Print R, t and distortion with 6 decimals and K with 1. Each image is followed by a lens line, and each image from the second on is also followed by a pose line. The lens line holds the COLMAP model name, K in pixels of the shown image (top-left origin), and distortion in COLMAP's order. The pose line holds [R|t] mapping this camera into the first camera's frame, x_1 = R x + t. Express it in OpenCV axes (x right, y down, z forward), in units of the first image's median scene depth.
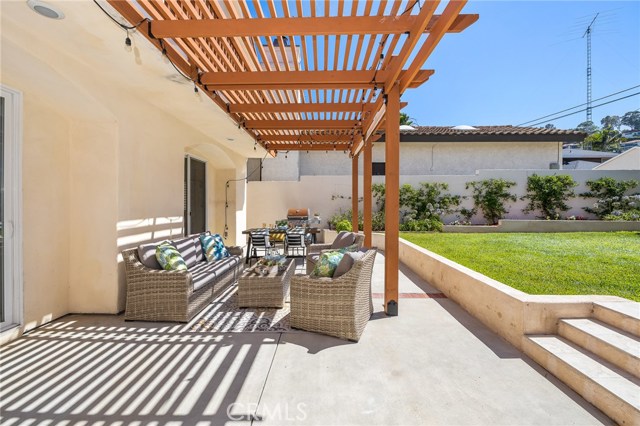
lens RADIAL K [[277.0, 0, 320.7], [0, 277.0, 214.5], [0, 0, 1]] dist [-0.004277, 0.000210]
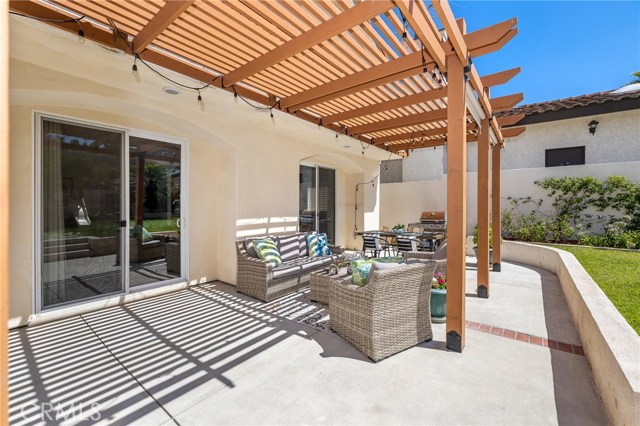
lens RADIAL K [[277.0, 0, 313.2], [0, 277.0, 209.6], [0, 0, 1]] dist [-0.004277, 0.000210]
pose [[0.786857, 0.008313, -0.617079, 0.357305], [-0.021909, 0.999655, -0.014469, -0.009568], [0.616746, 0.024905, 0.786768, 0.112134]]
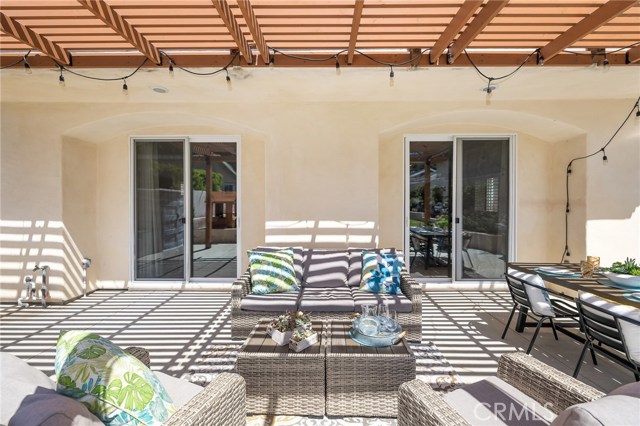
lens RADIAL K [[277.0, 0, 319.8], [0, 277.0, 204.5], [0, 0, 1]] dist [-0.004277, 0.000210]
pose [[0.000664, 0.015877, -0.999874, 0.333845], [-0.038217, 0.999144, 0.015840, -0.057615], [0.999269, 0.038202, 0.001271, 1.013319]]
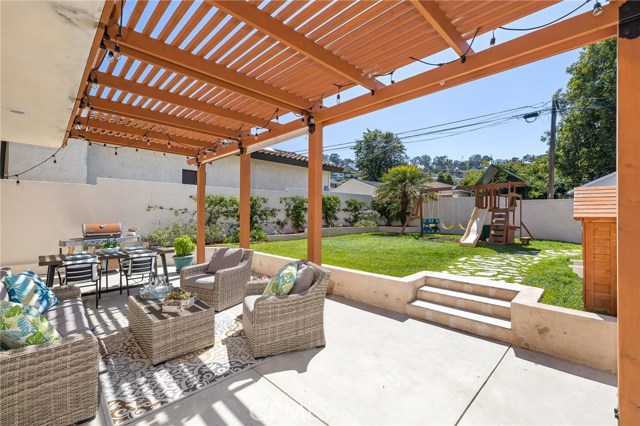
lens RADIAL K [[277.0, 0, 326.3], [0, 277.0, 216.1], [0, 0, 1]] dist [-0.004277, 0.000210]
pose [[0.680575, 0.000143, 0.732678, -0.461925], [0.020813, 0.999593, -0.019528, -0.024802], [-0.732382, 0.028539, 0.680295, 0.158169]]
